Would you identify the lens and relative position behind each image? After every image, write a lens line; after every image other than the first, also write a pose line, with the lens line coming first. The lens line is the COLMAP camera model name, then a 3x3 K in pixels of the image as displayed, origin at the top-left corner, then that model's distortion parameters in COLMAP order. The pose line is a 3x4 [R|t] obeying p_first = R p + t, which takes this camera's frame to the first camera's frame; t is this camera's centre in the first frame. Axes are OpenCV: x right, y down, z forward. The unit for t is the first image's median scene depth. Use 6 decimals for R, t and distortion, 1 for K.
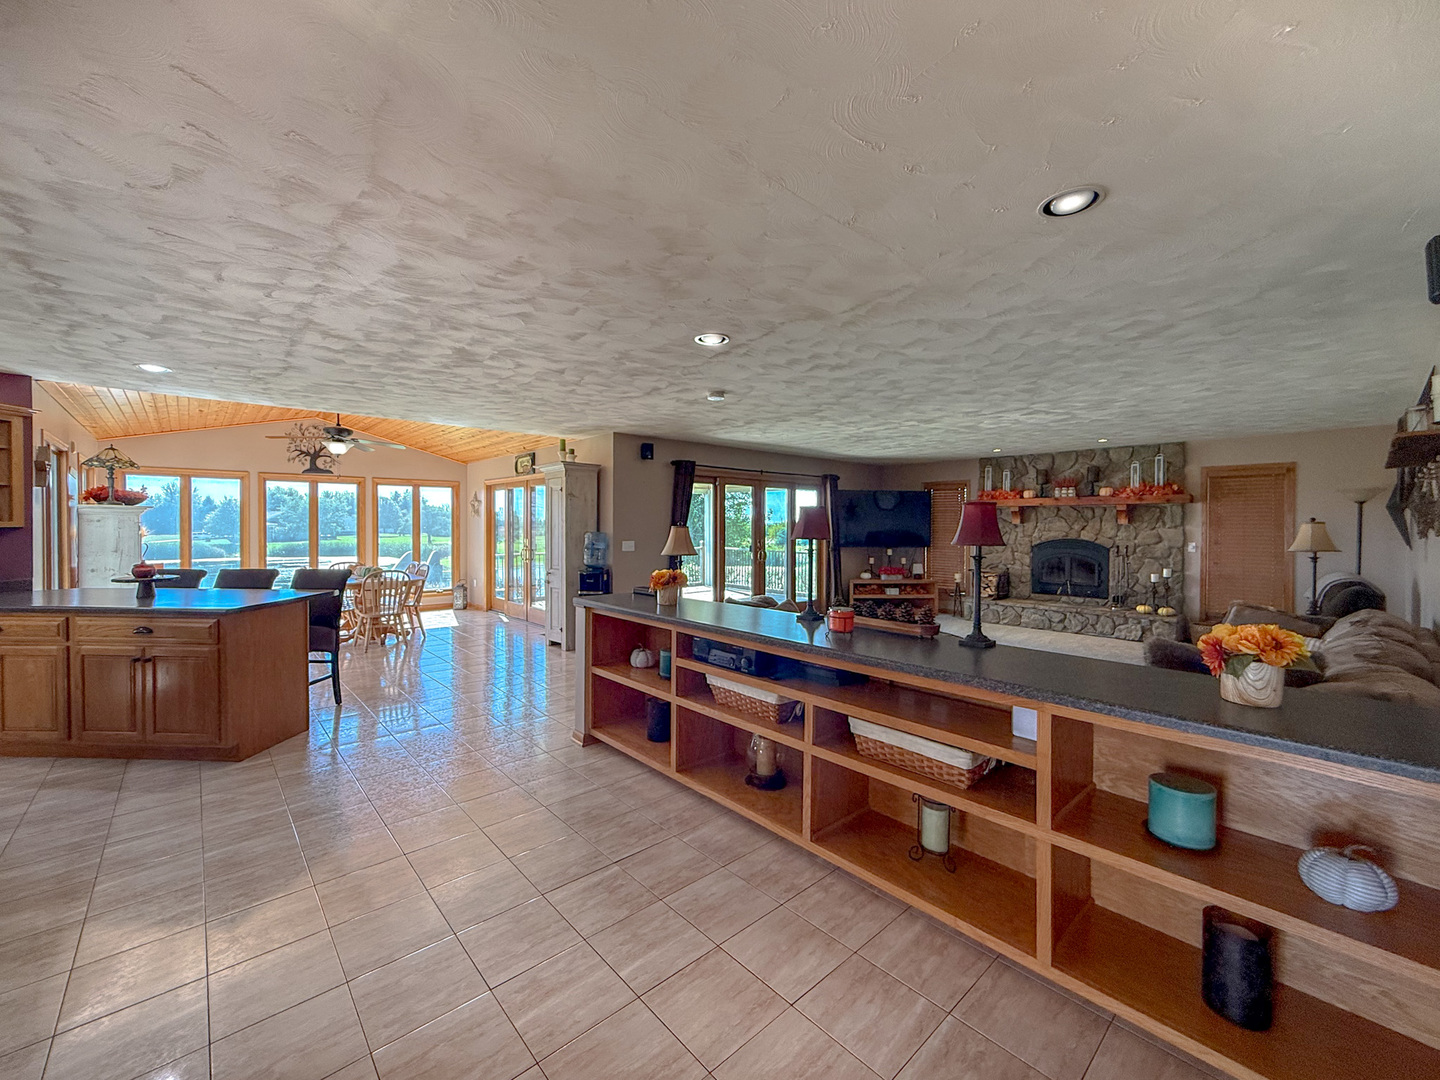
lens RADIAL K [[580.3, 0, 718.7], [0, 580.3, 531.5], [0, 0, 1]] dist [-0.000595, -0.000070]
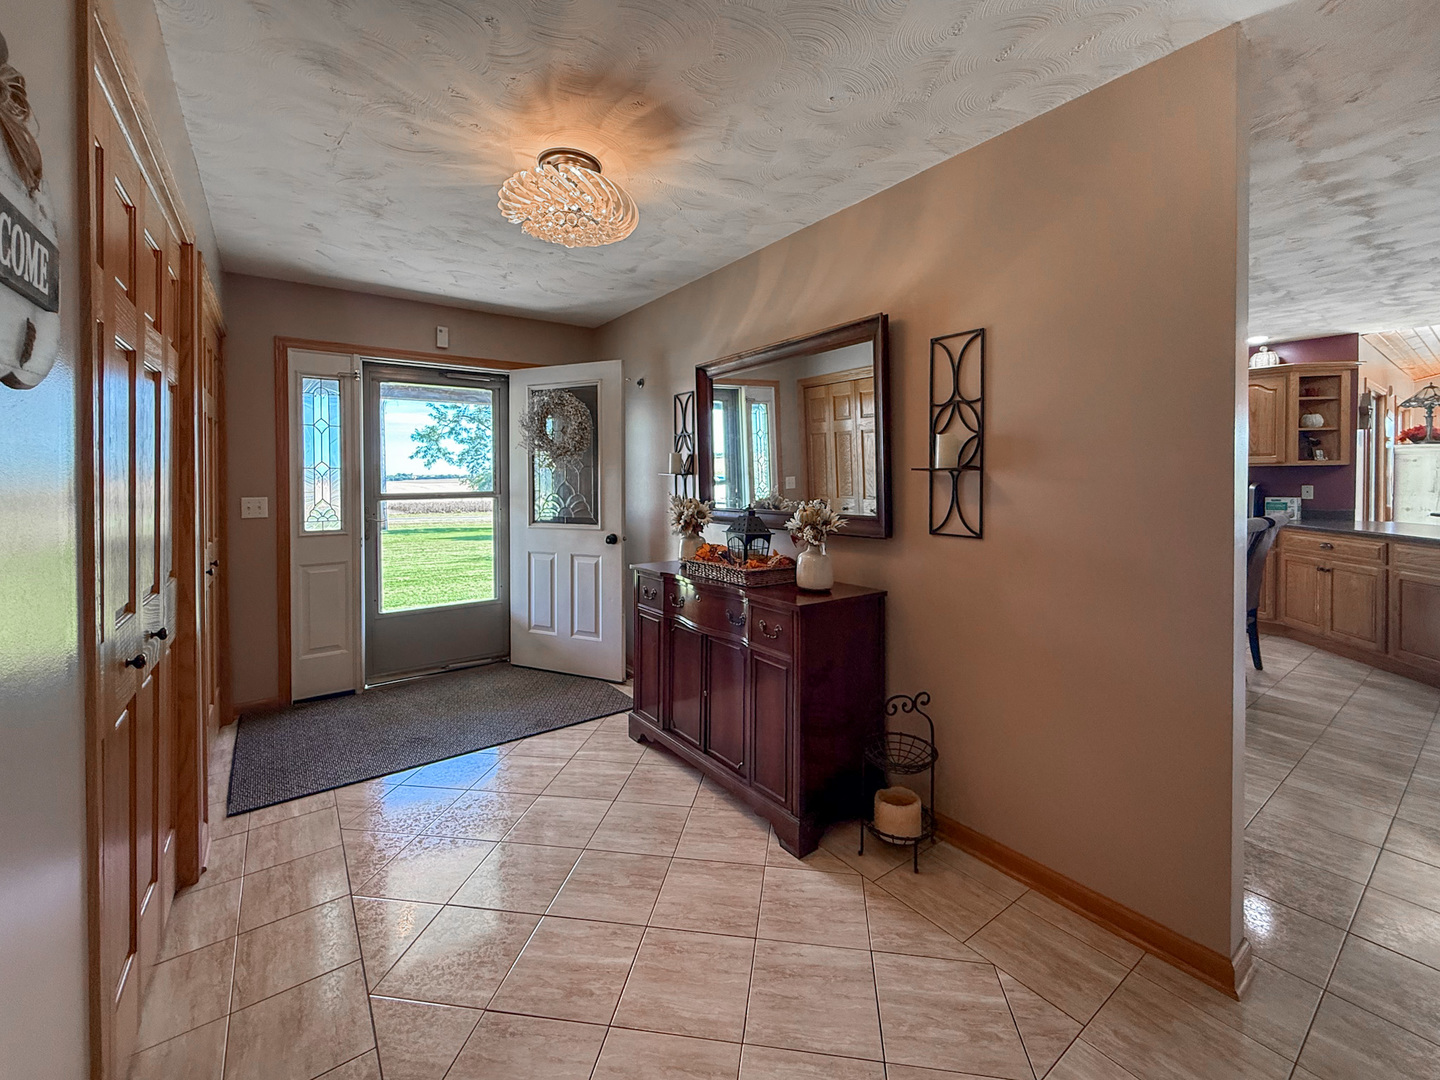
lens RADIAL K [[580.3, 0, 719.3], [0, 580.3, 484.6], [0, 0, 1]] dist [-0.000595, -0.000070]
pose [[-0.116886, 0.014558, -0.993039, 0.200080], [-0.007714, 0.999849, 0.015566, 0.044467], [0.993115, 0.009479, -0.116756, -0.223849]]
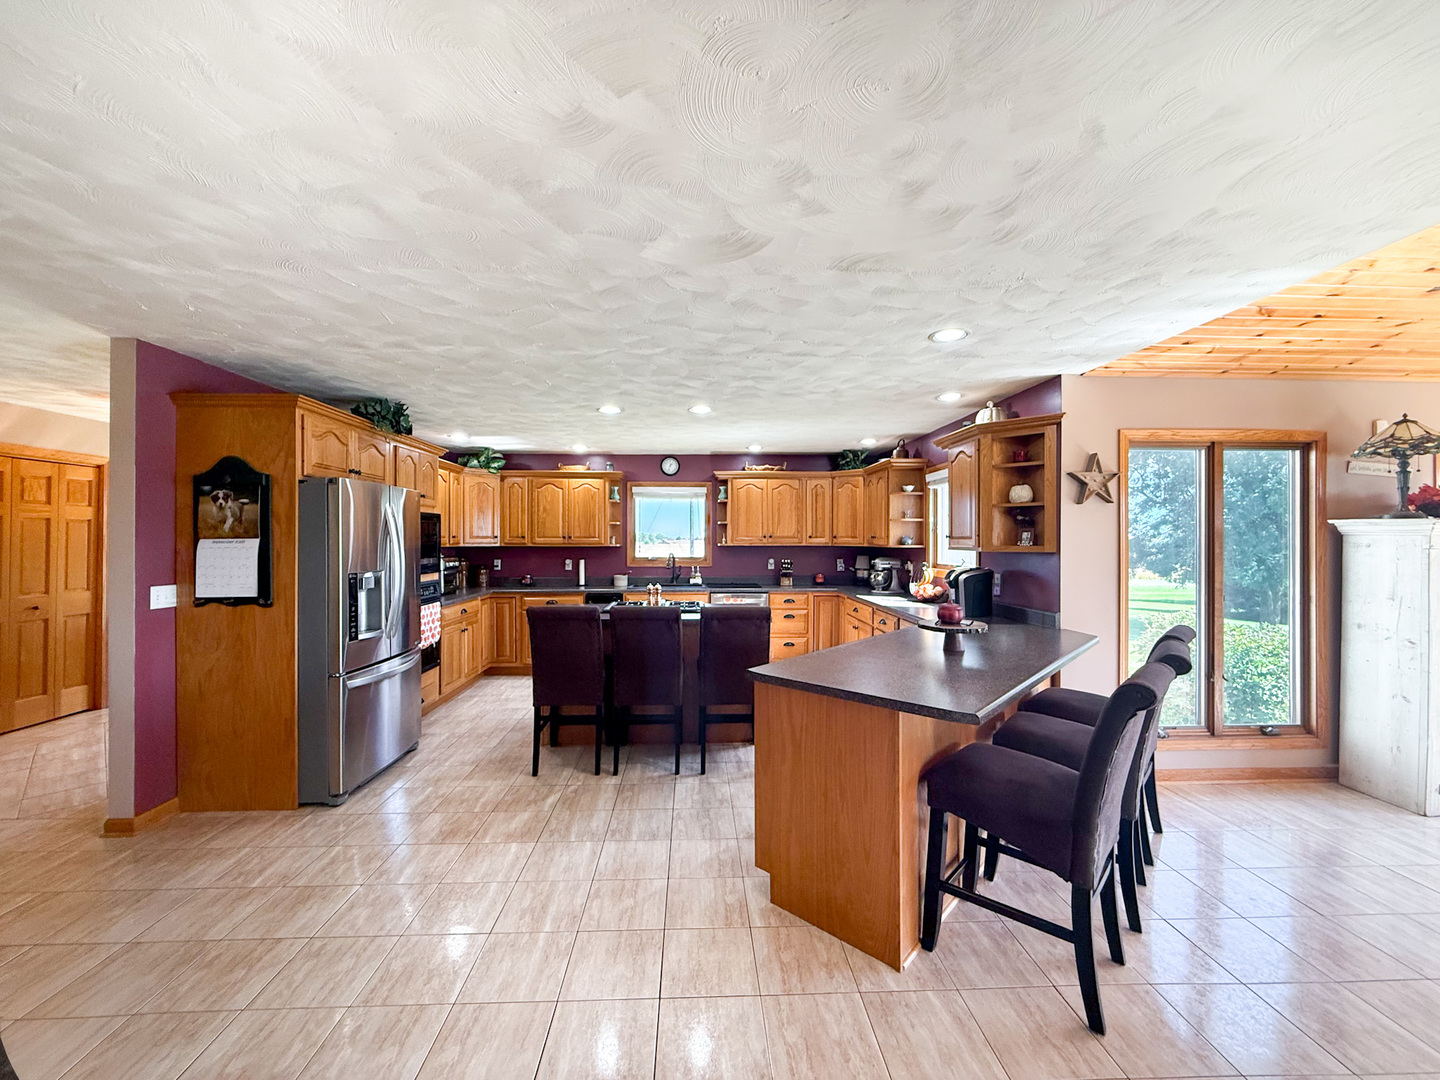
lens RADIAL K [[580.3, 0, 720.2], [0, 580.3, 540.4], [0, 0, 1]] dist [-0.000595, -0.000070]
pose [[-0.644967, -0.004294, -0.764198, -0.422008], [-0.012347, 0.999912, 0.004802, -0.045581], [0.764110, 0.012533, -0.644964, 2.207467]]
